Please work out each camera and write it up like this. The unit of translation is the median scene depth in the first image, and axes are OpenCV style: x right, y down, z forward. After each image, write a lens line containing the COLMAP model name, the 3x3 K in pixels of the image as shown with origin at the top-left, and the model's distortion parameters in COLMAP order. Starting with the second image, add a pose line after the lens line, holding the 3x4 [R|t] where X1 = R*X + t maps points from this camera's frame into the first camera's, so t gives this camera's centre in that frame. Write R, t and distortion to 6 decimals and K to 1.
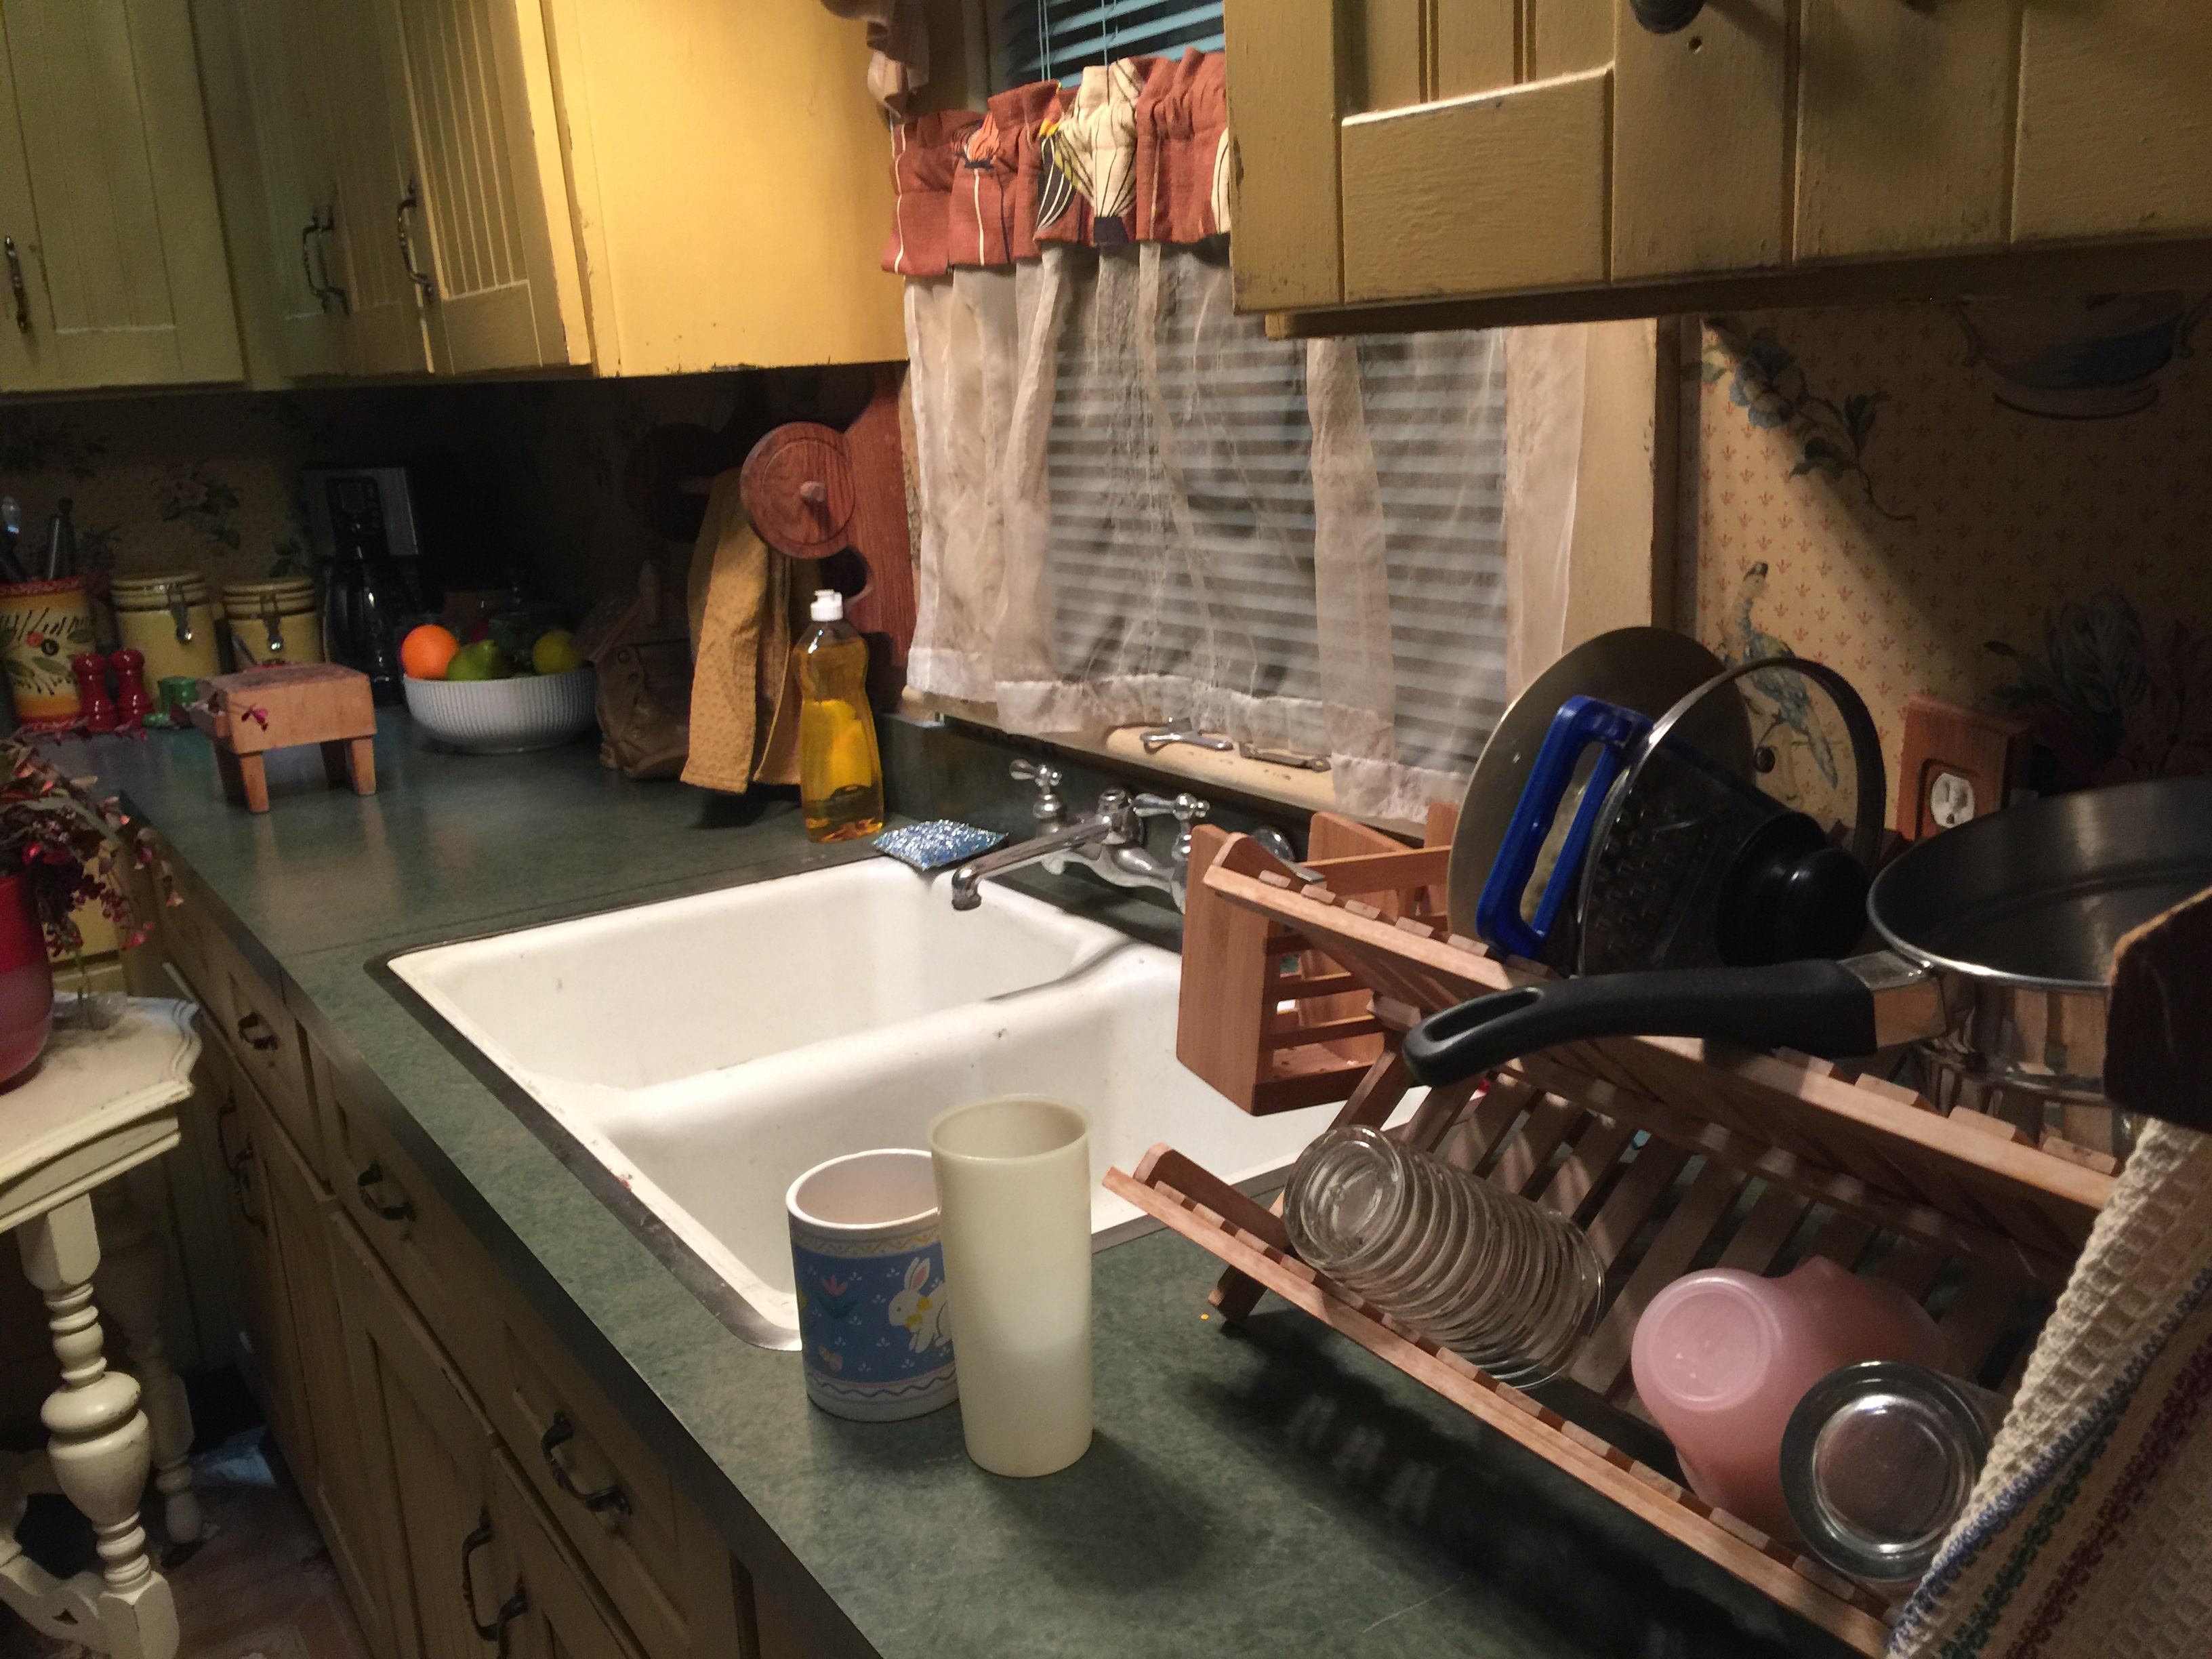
lens RADIAL K [[1874.9, 0, 1105.6], [0, 1874.9, 832.1], [0, 0, 1]] dist [-0.009846, -0.008757]
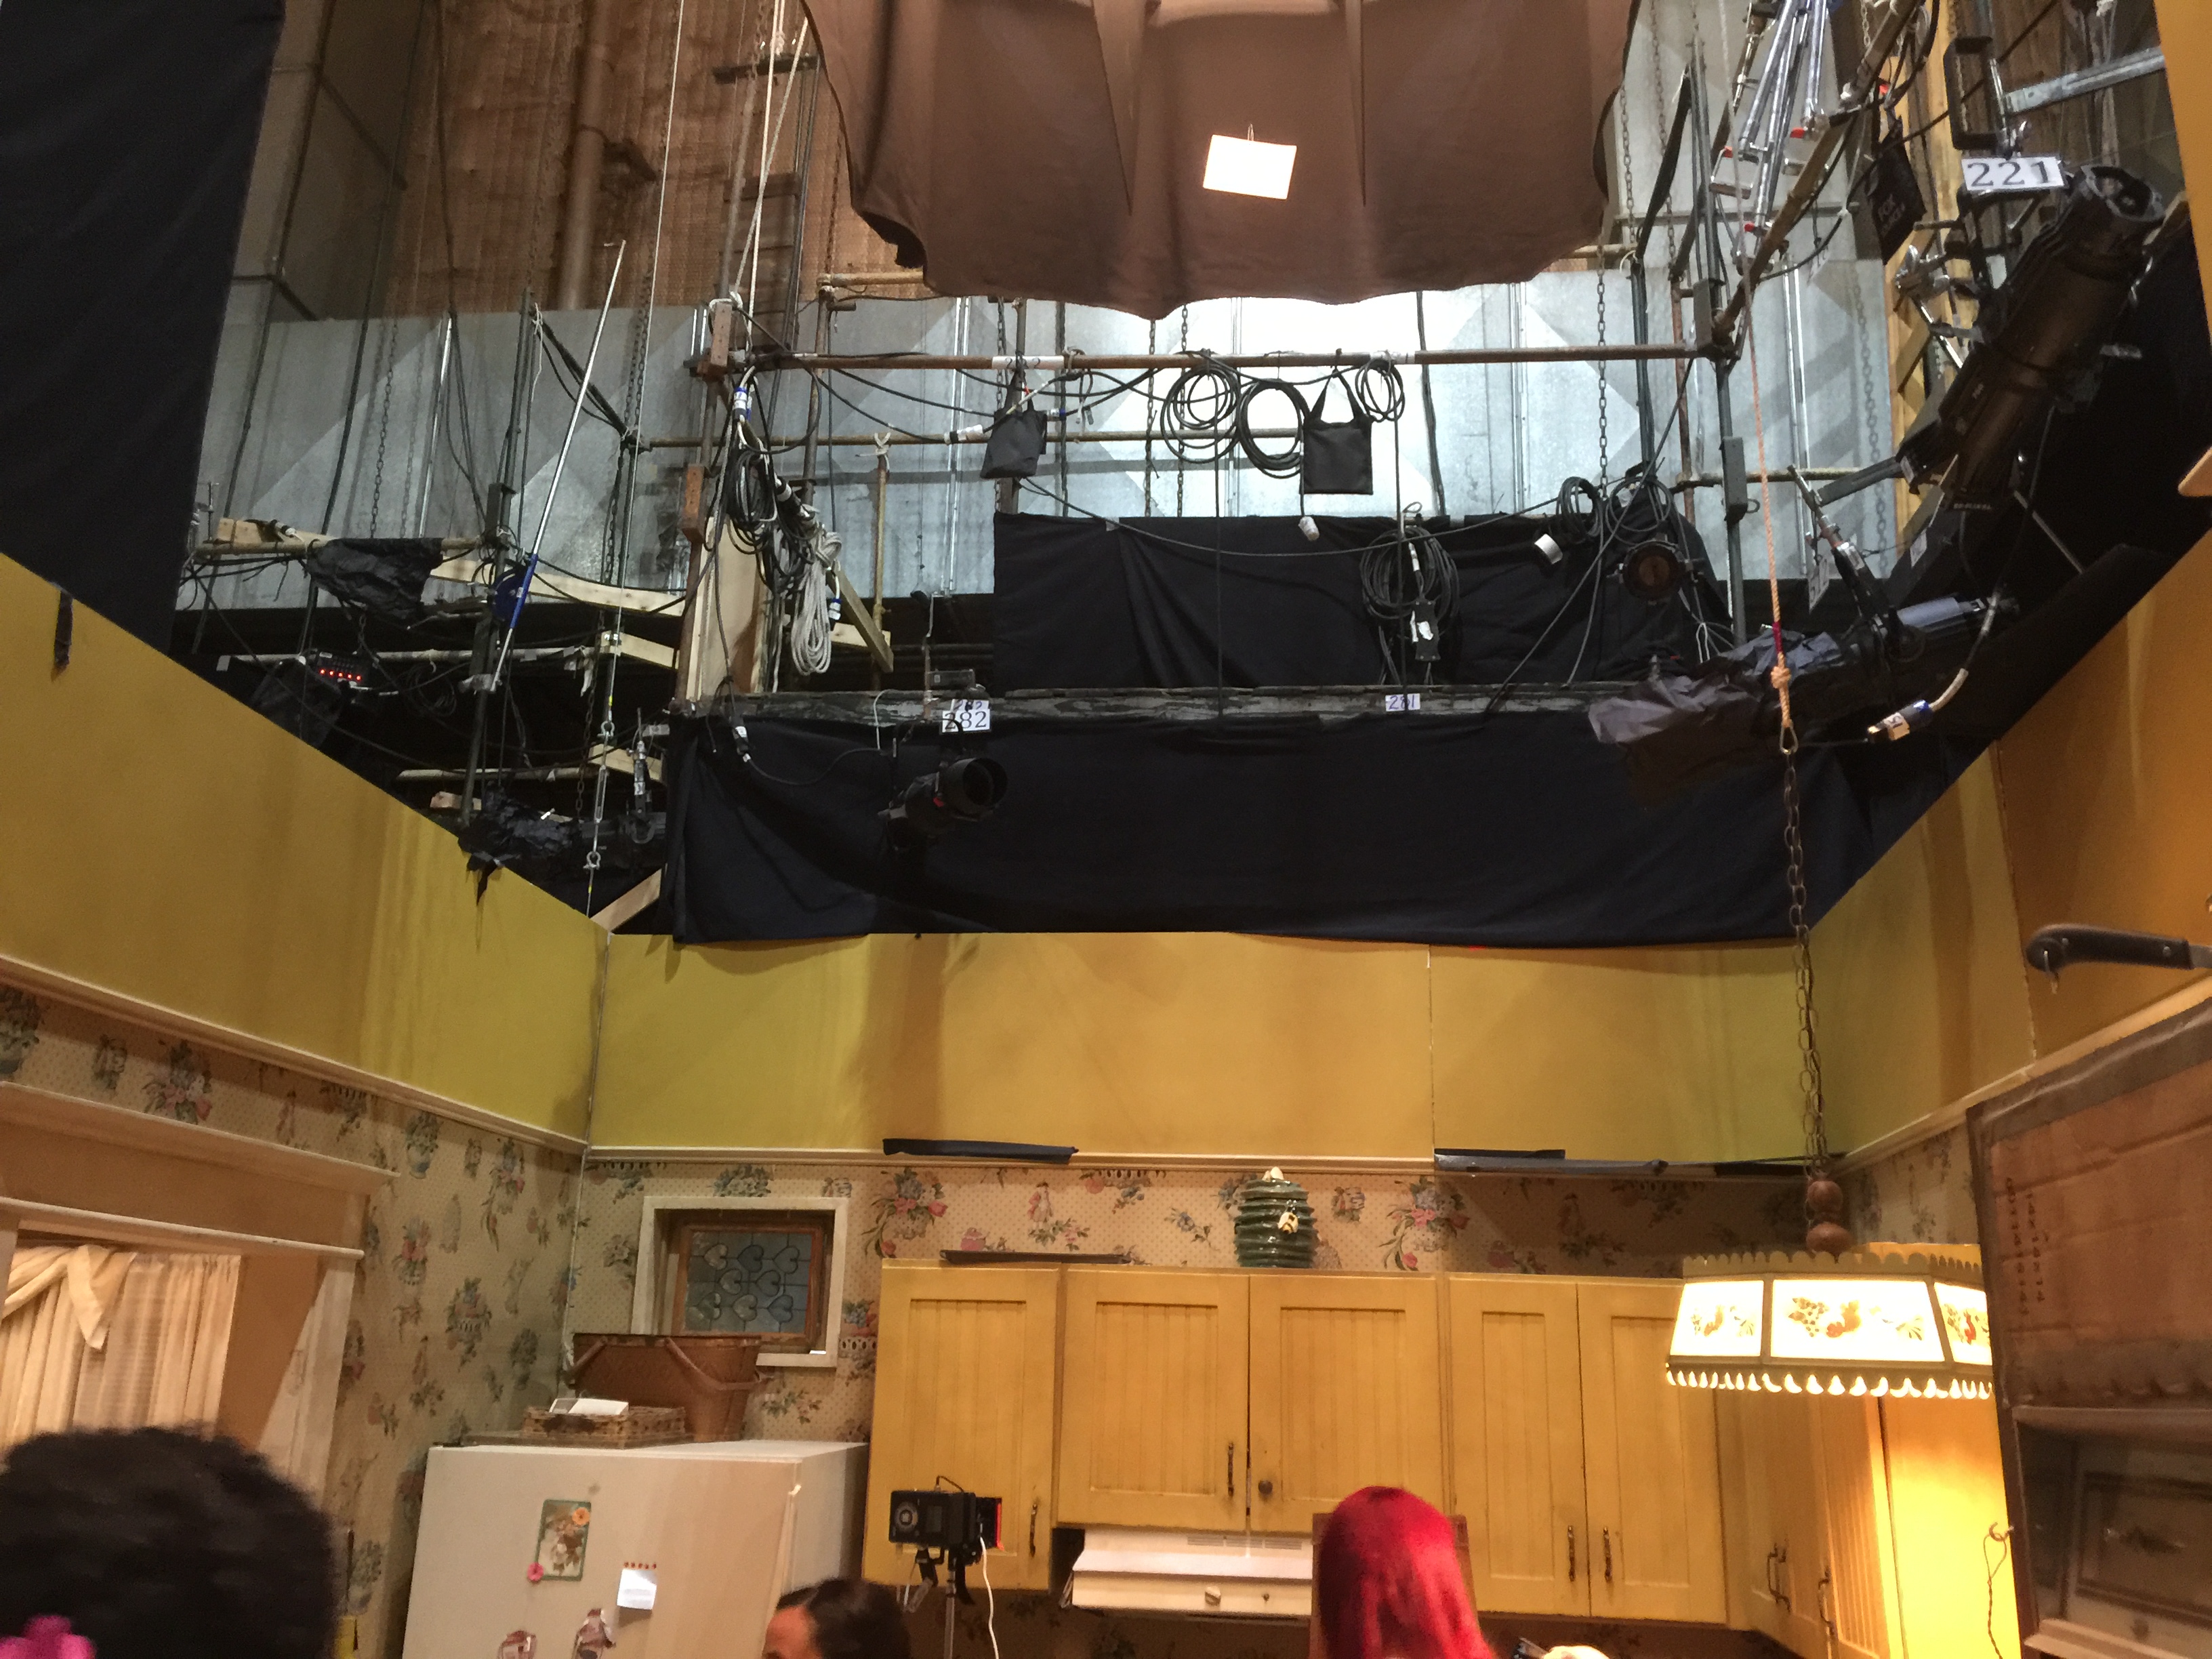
lens RADIAL K [[1874.9, 0, 1107.4], [0, 1874.9, 831.1], [0, 0, 1]] dist [-0.009846, -0.008757]
pose [[0.751946, -0.117780, -0.648618, 0.298551], [-0.230161, 0.875088, -0.425731, -0.028107], [0.617740, 0.469413, 0.630910, -0.749712]]
